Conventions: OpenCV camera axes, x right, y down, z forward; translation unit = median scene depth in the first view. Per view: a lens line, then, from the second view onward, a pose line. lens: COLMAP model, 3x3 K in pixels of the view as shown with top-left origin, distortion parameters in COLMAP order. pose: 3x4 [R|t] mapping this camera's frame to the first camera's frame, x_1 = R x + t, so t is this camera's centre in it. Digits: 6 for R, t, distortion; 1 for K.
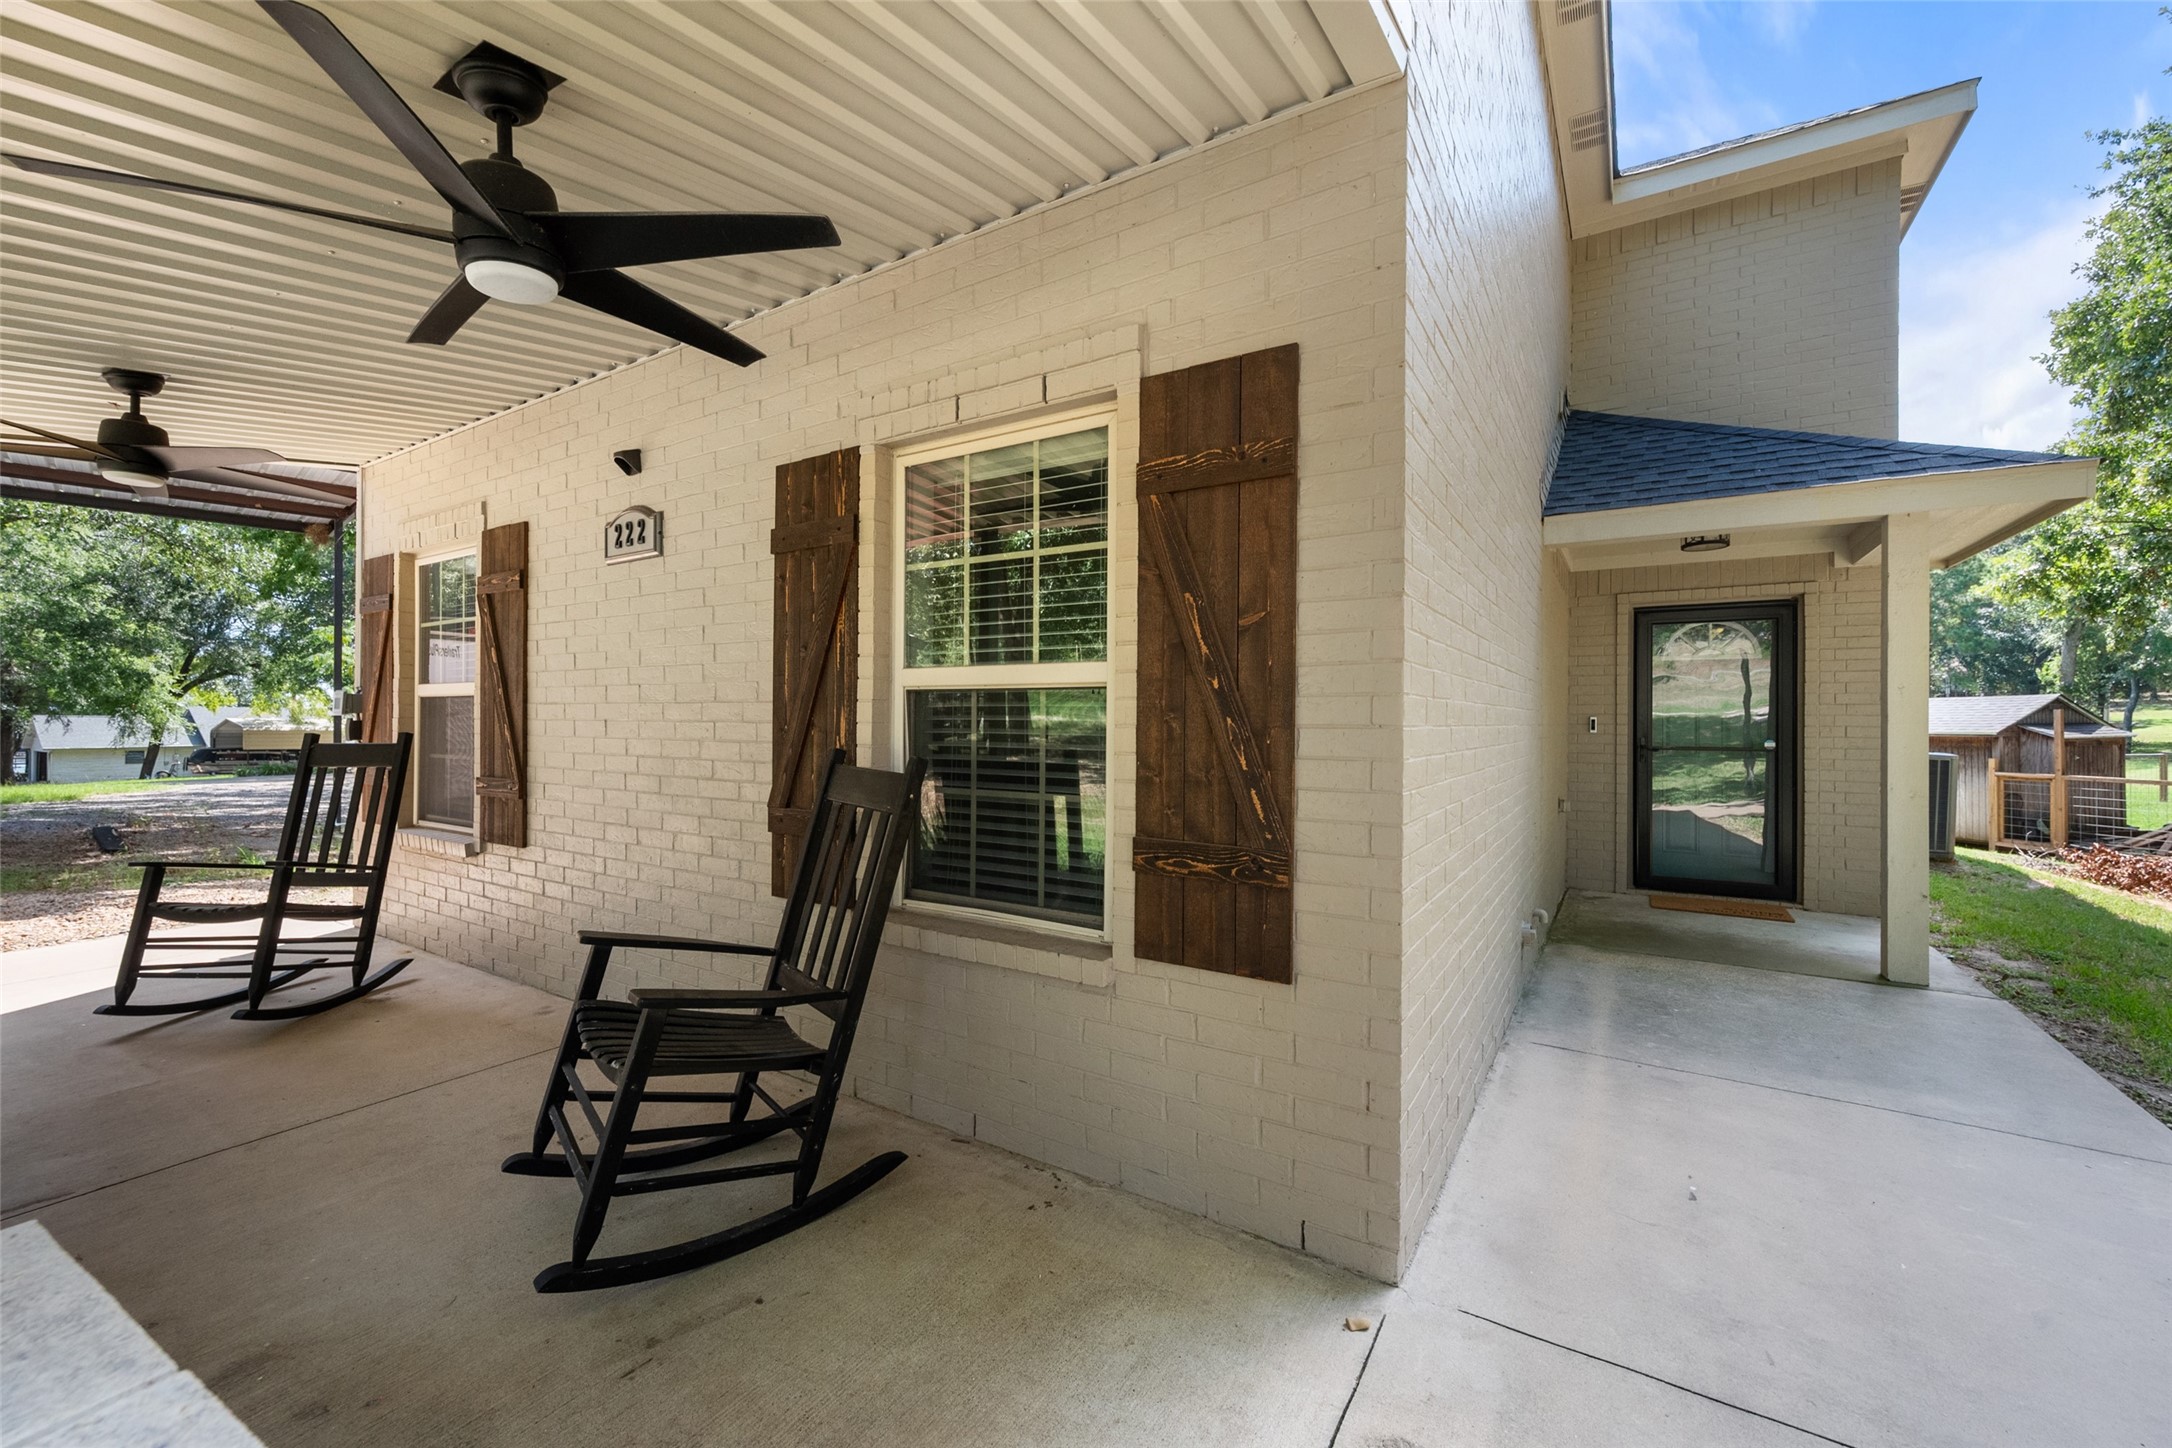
lens RADIAL K [[857.1, 0, 1085.3], [0, 857.1, 720.1], [0, 0, 1]] dist [0.002410, -0.000346]
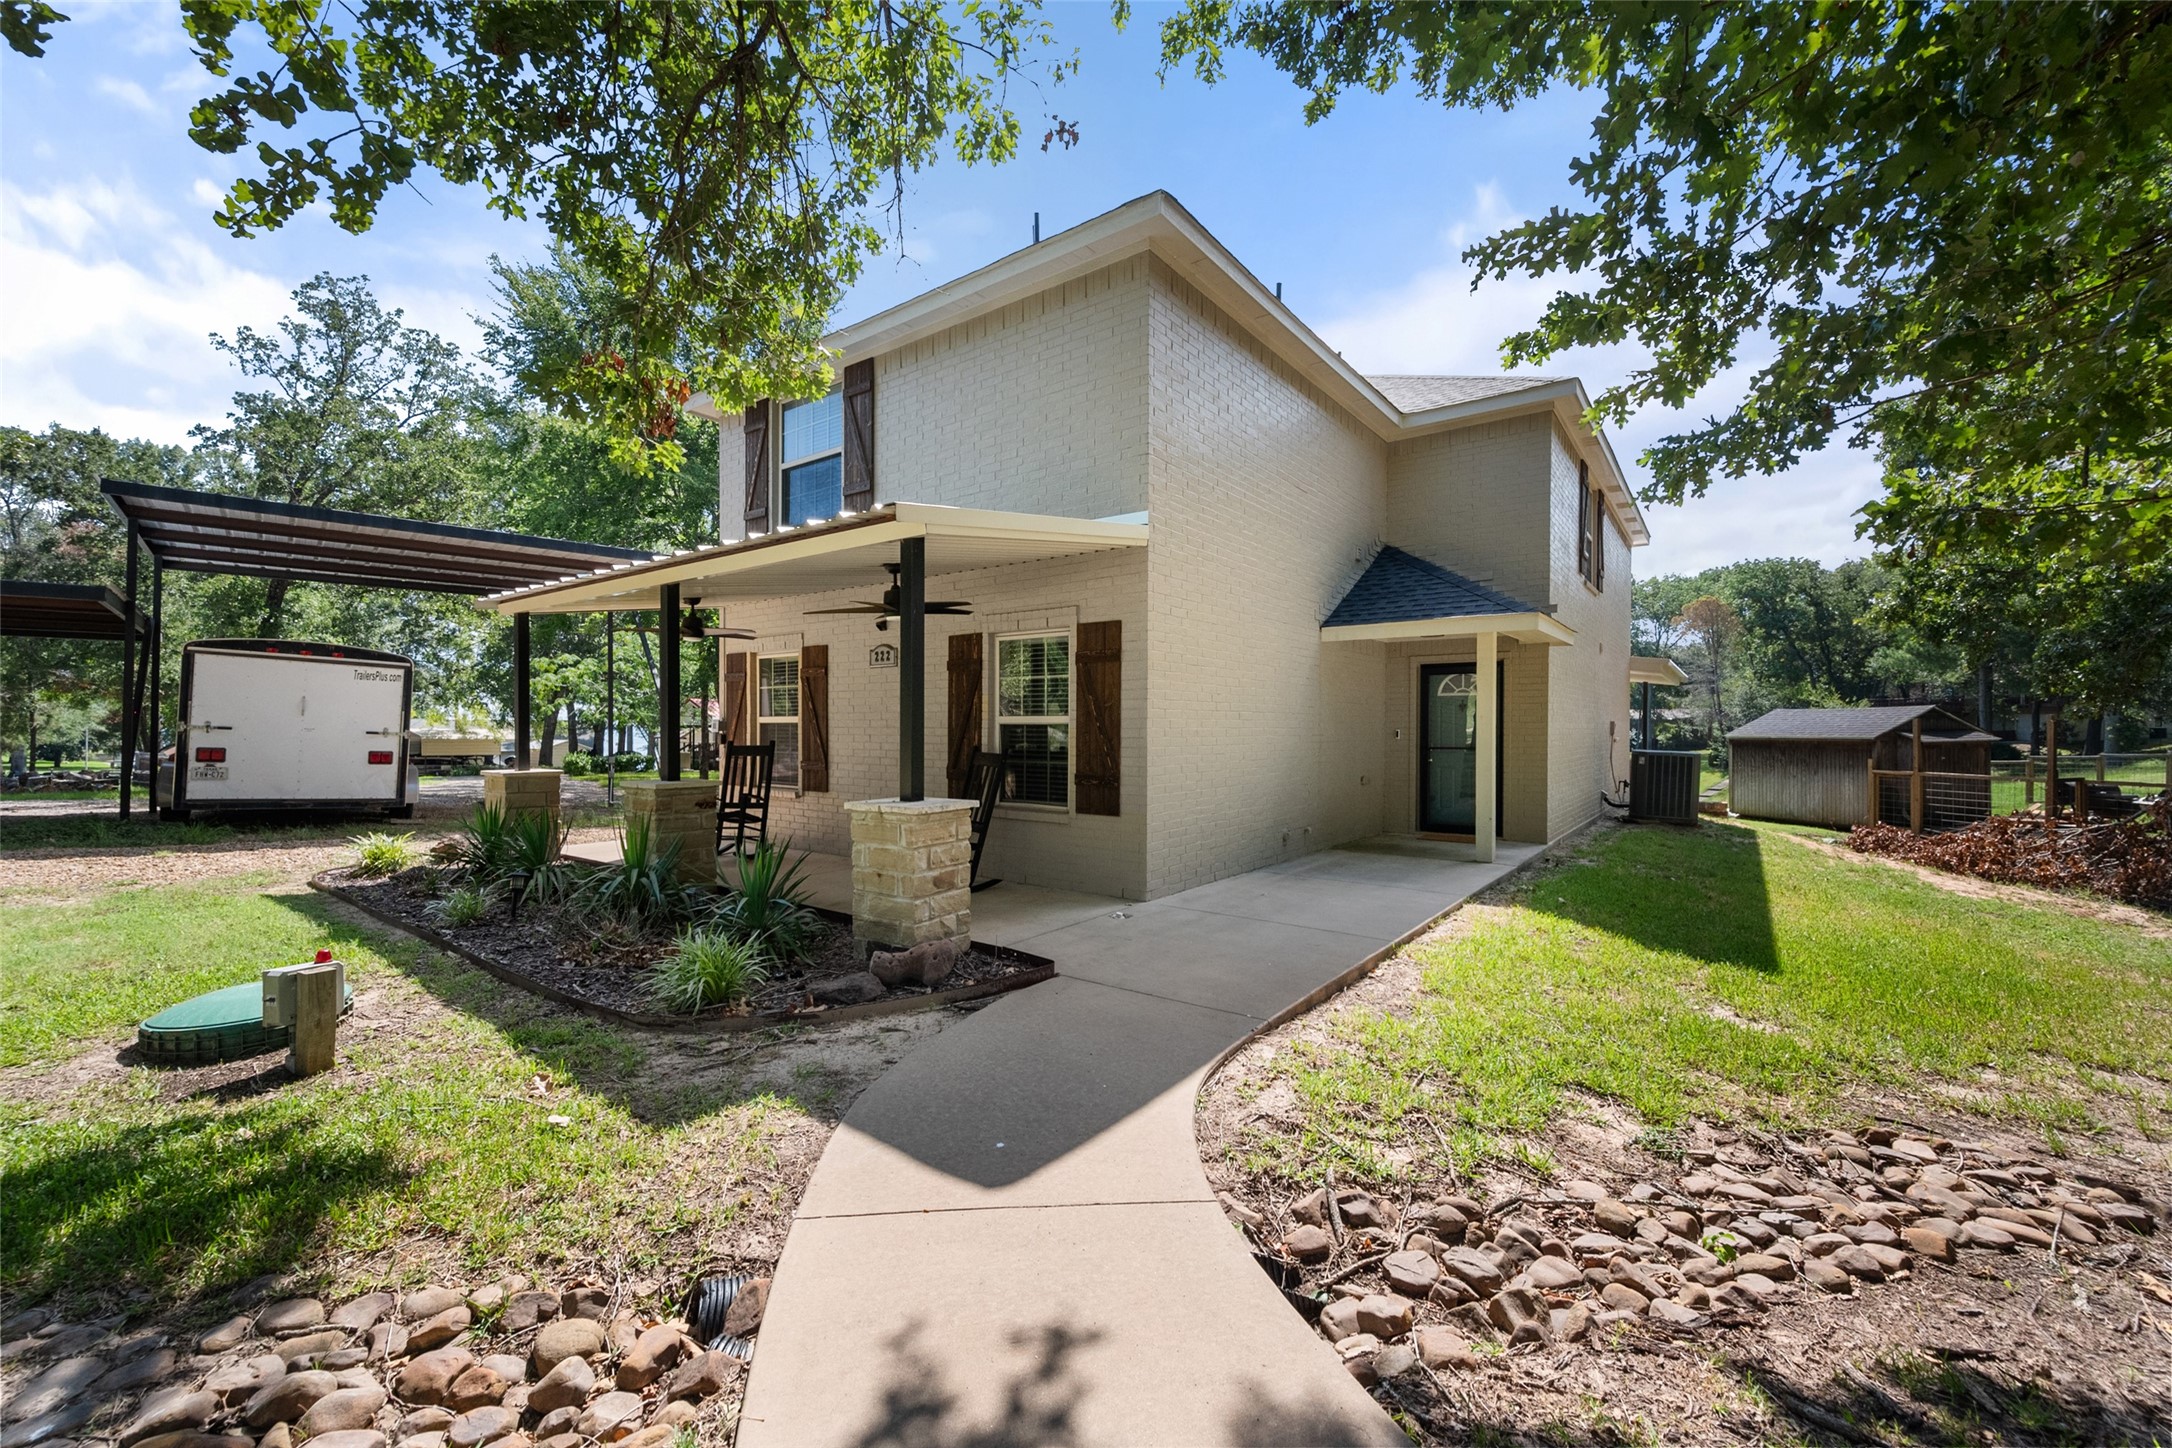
lens RADIAL K [[857.1, 0, 1082.9], [0, 857.1, 726.7], [0, 0, 1]] dist [0.002410, -0.000346]
pose [[0.996239, -0.003492, -0.086579, 0.276548], [0.003471, 0.999994, -0.000382, -0.024140], [0.086580, 0.000081, 0.996245, -1.618955]]
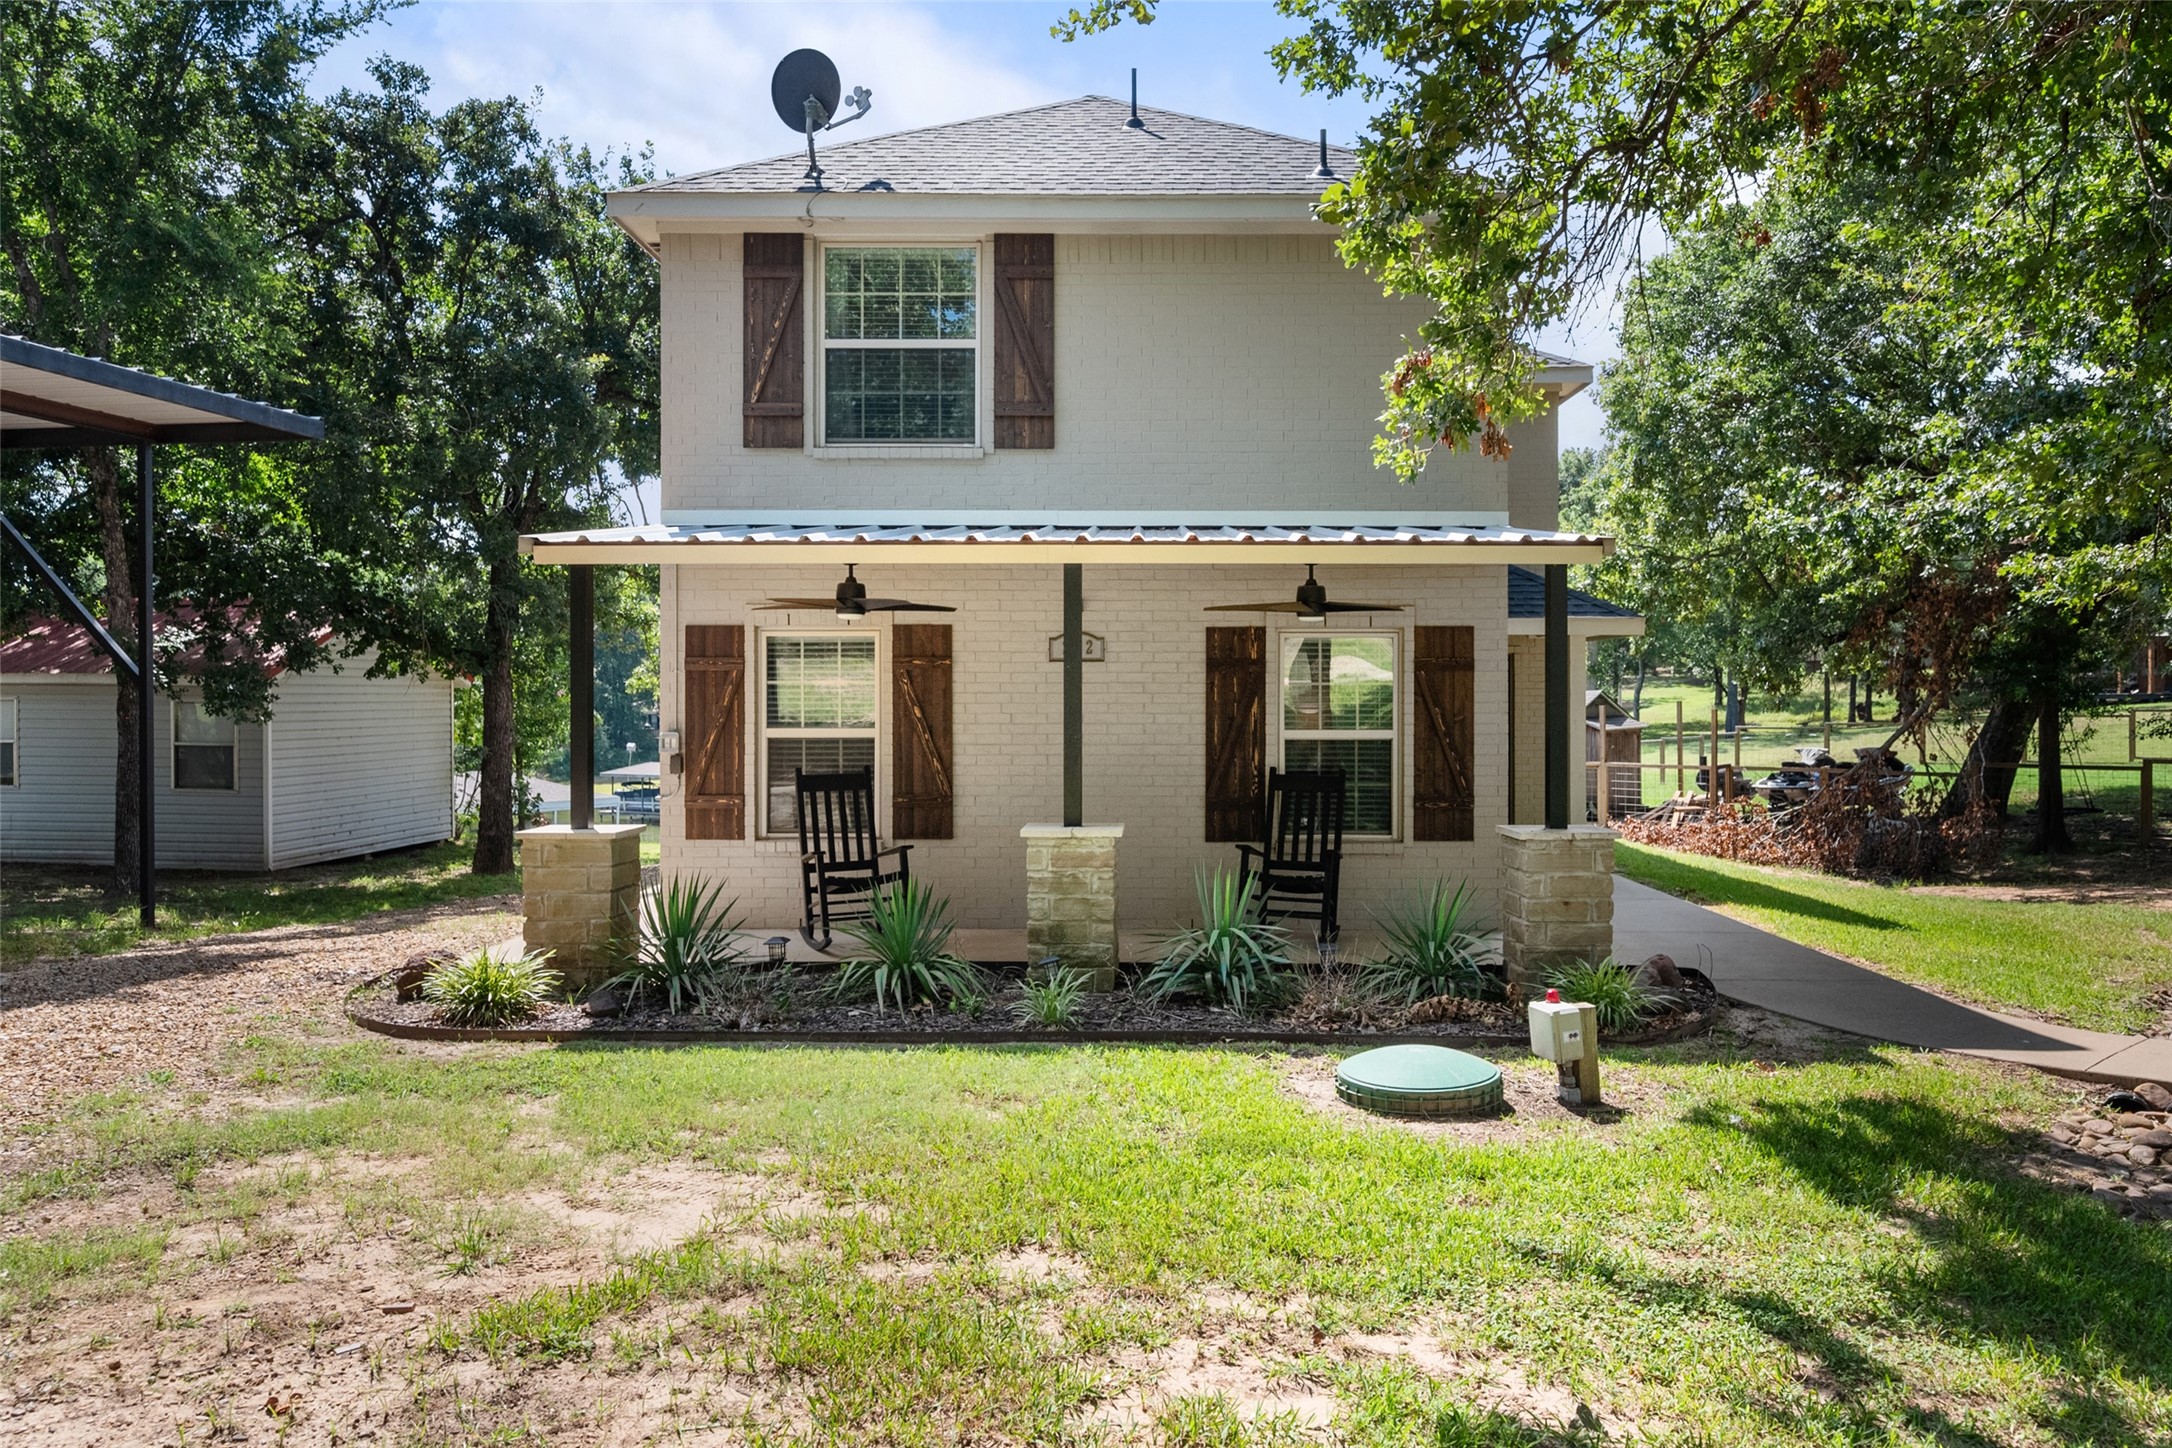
lens RADIAL K [[1534.2, 0, 1092.1], [0, 1534.2, 715.9], [0, 0, 1]] dist [-0.008699, -0.000318]
pose [[0.856417, -0.012646, 0.516129, -2.613553], [0.007259, 0.999896, 0.012454, -0.145703], [-0.516233, -0.006919, 0.856420, -2.067391]]
